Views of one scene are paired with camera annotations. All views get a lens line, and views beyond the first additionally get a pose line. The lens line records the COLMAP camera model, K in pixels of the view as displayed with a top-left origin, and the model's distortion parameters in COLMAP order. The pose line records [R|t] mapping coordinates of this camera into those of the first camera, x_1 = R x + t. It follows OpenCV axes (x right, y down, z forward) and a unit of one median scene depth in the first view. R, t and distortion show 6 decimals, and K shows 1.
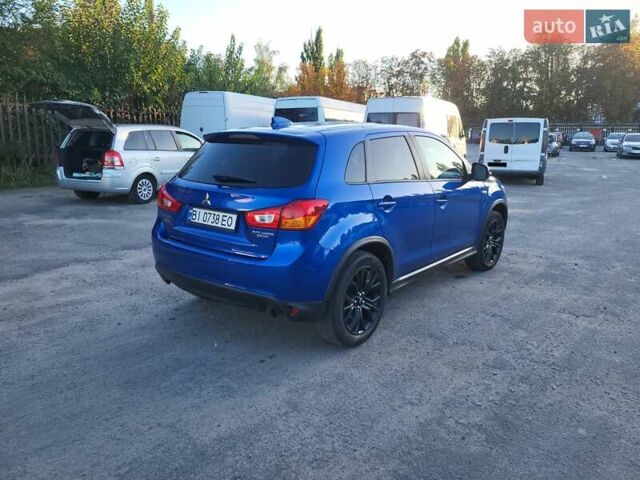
lens RADIAL K [[484.2, 0, 320.7], [0, 484.2, 238.1], [0, 0, 1]] dist [0.021598, -0.001696]
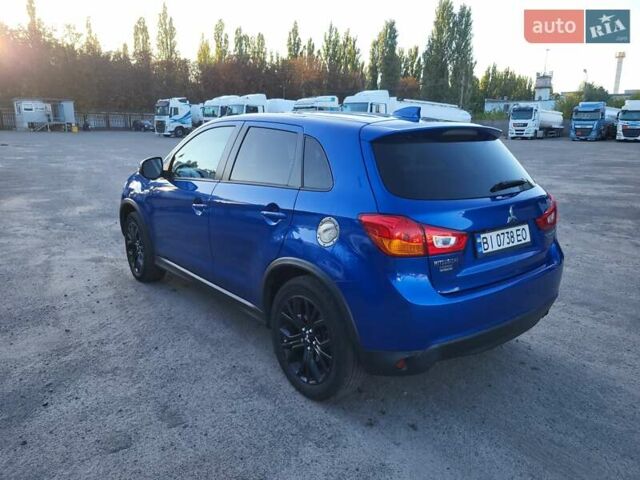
lens RADIAL K [[484.2, 0, 322.9], [0, 484.2, 239.4], [0, 0, 1]] dist [0.021598, -0.001696]
pose [[0.204943, -0.227154, 0.952050, -0.998508], [0.195155, 0.962649, 0.187673, -0.236773], [-0.959121, 0.147335, 0.241619, 1.045684]]
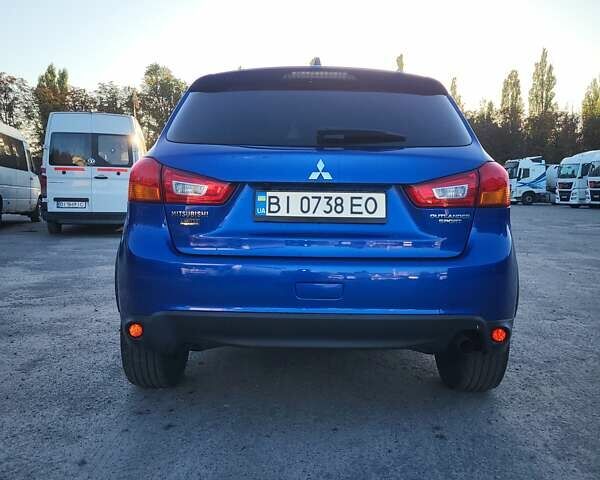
lens RADIAL K [[603.7, 0, 299.6], [0, 603.7, 239.7], [0, 0, 1]] dist [0.035673, 0.000000]
pose [[0.781095, -0.046455, 0.622682, -0.662812], [0.126082, 0.988421, -0.084418, 0.053949], [-0.611551, 0.144448, 0.777908, 0.444713]]
